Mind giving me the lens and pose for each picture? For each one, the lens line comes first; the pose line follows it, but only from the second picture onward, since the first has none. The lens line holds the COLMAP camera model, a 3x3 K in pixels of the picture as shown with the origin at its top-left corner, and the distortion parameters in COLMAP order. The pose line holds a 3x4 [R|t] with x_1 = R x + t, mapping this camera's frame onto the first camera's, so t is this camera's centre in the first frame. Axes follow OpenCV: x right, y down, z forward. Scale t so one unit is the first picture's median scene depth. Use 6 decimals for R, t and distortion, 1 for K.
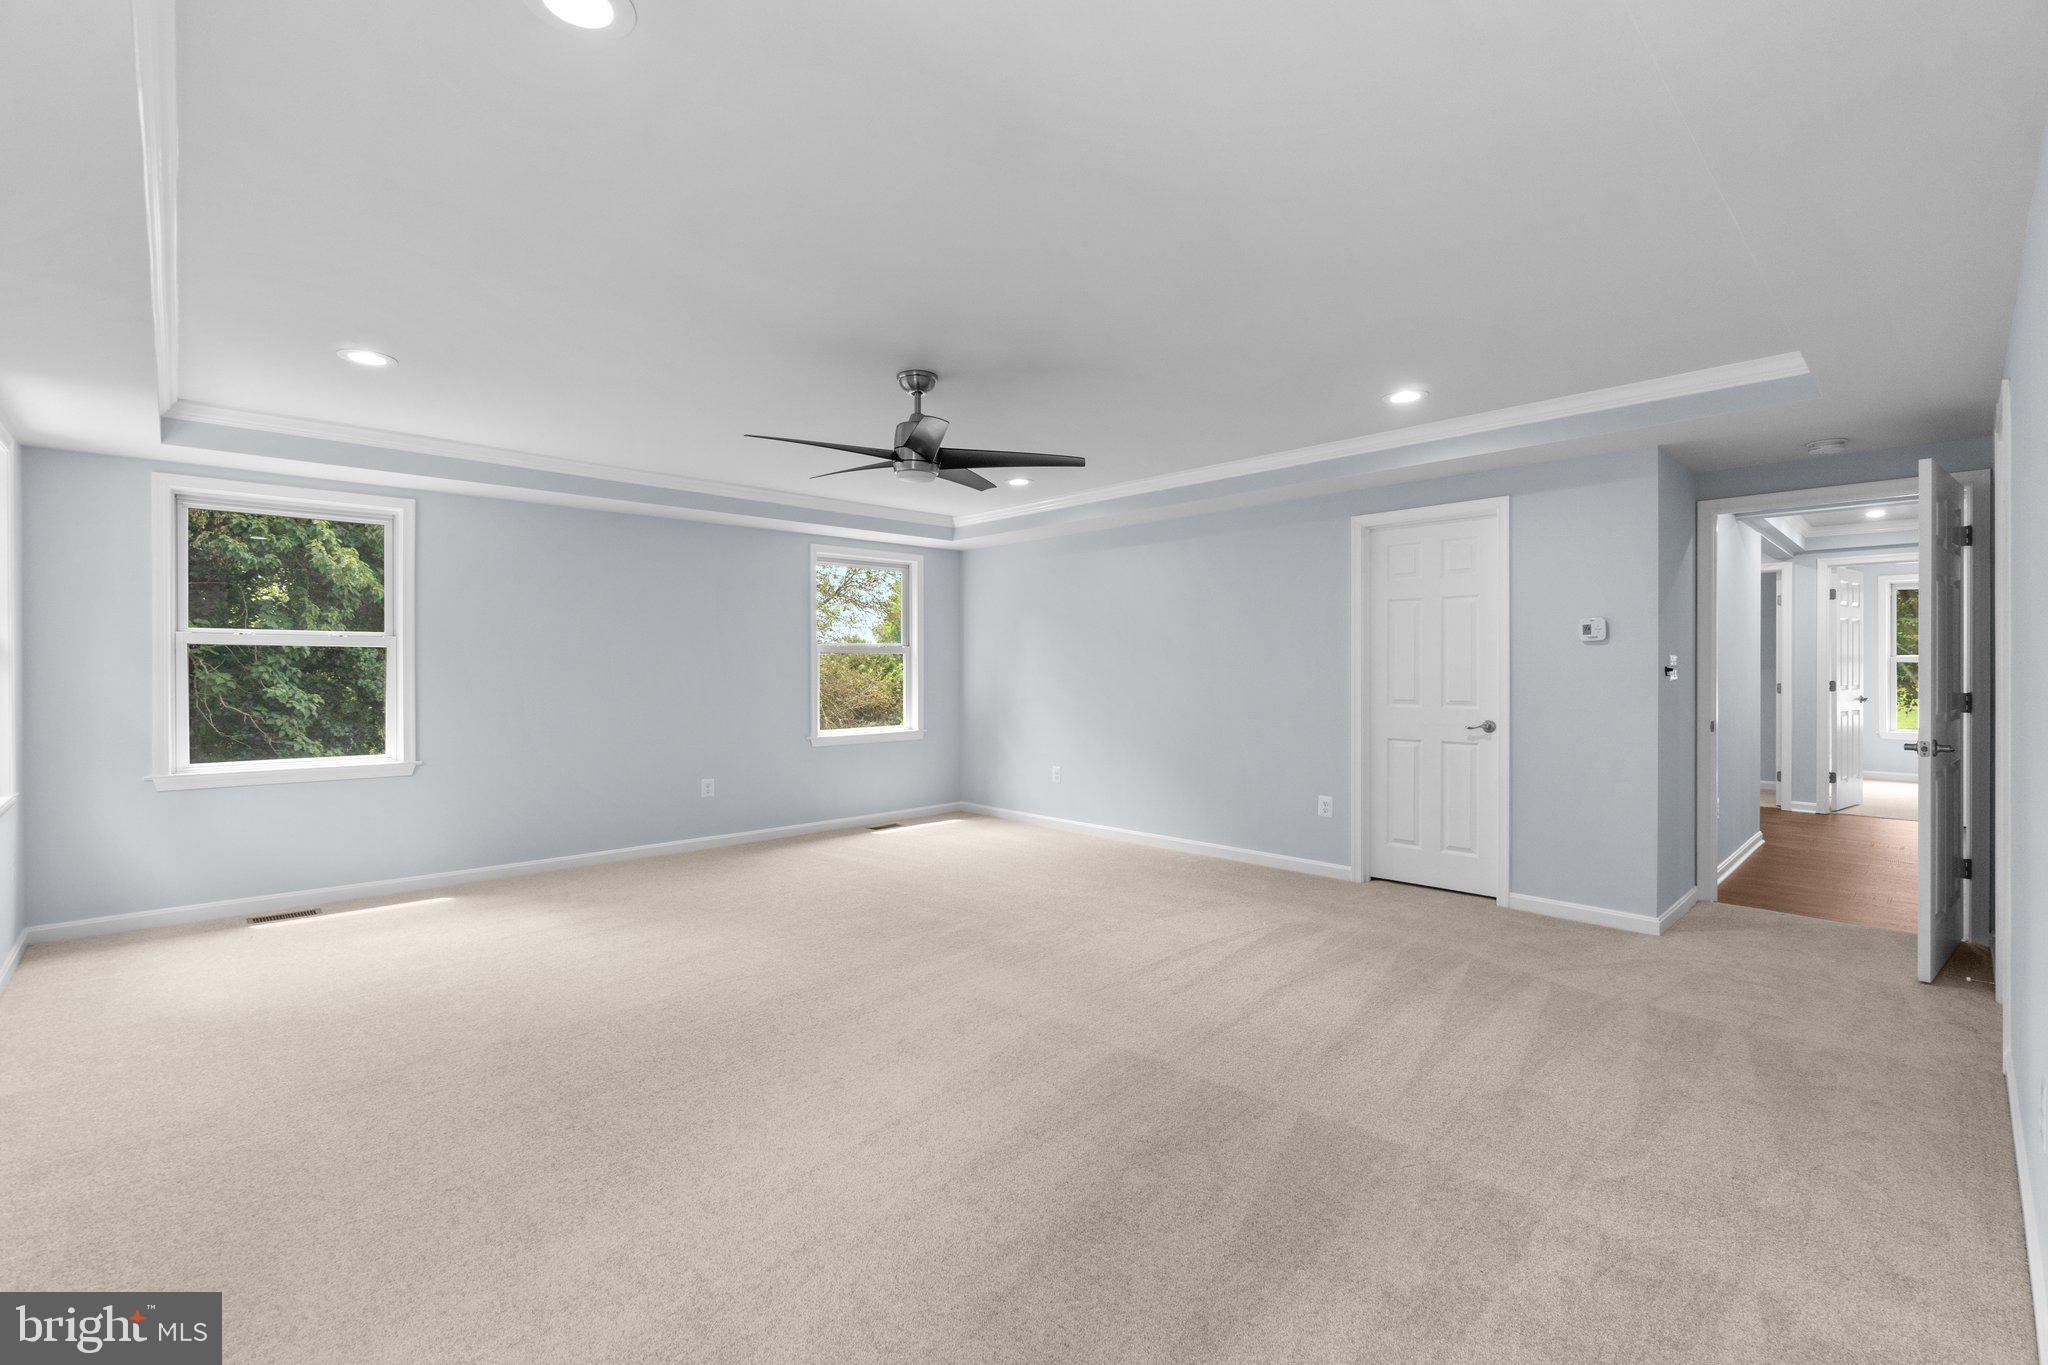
lens RADIAL K [[881.3, 0, 1014.3], [0, 881.3, 668.7], [0, 0, 1]] dist [-0.001179, 0.000024]
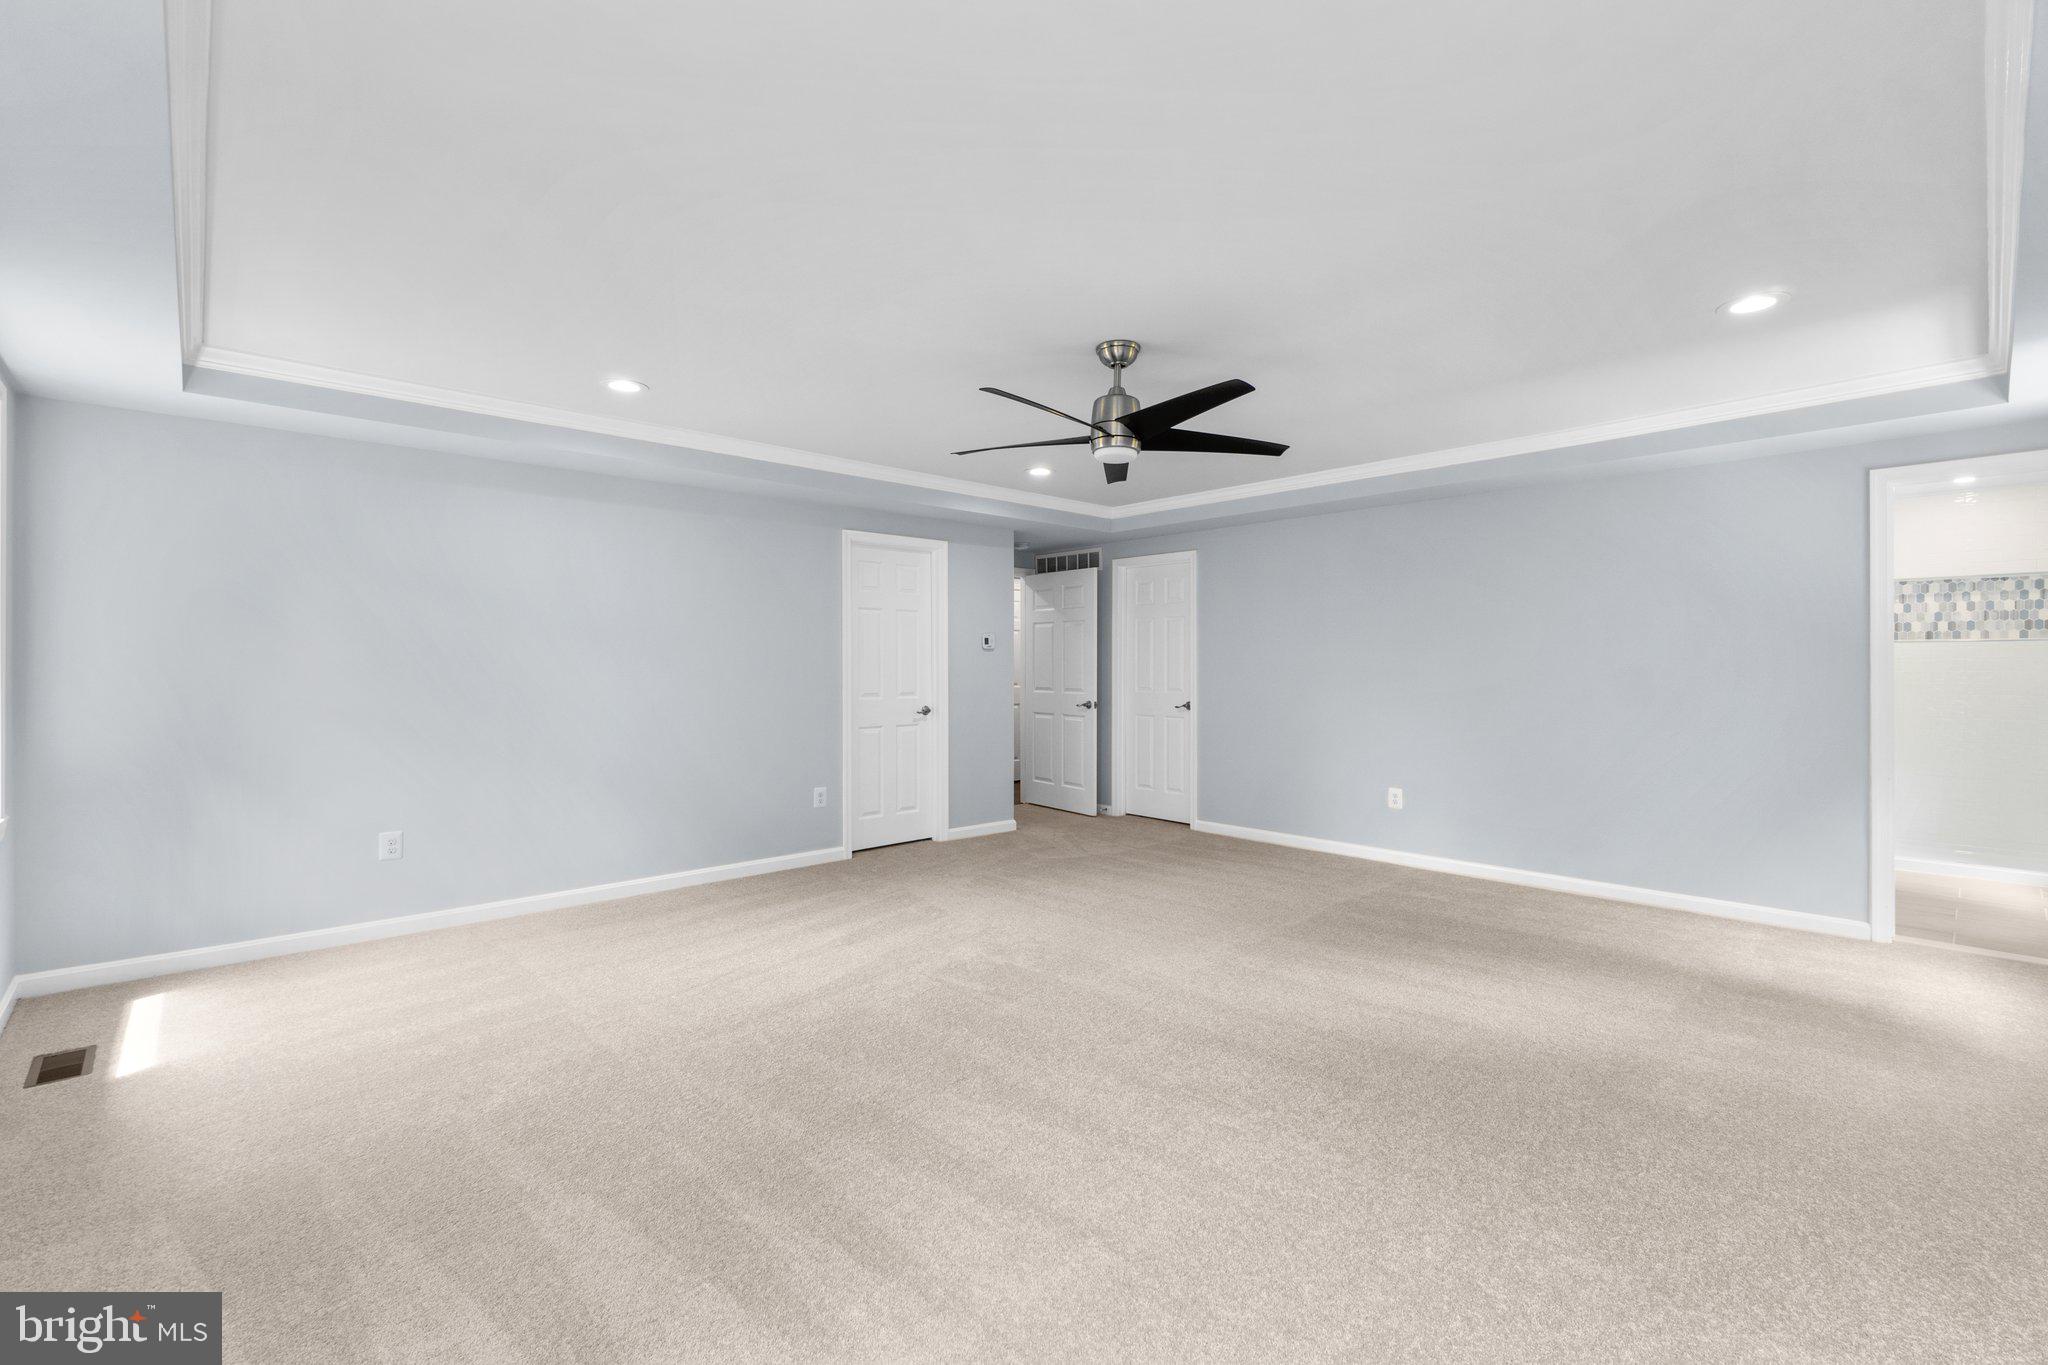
lens RADIAL K [[893.0, 0, 1010.1], [0, 893.0, 673.2], [0, 0, 1]] dist [0.001608, -0.000184]
pose [[0.017118, -0.009563, 0.999808, -0.791295], [-0.000861, 0.999954, 0.009579, -0.003533], [-0.999853, -0.001025, 0.017109, 0.836172]]
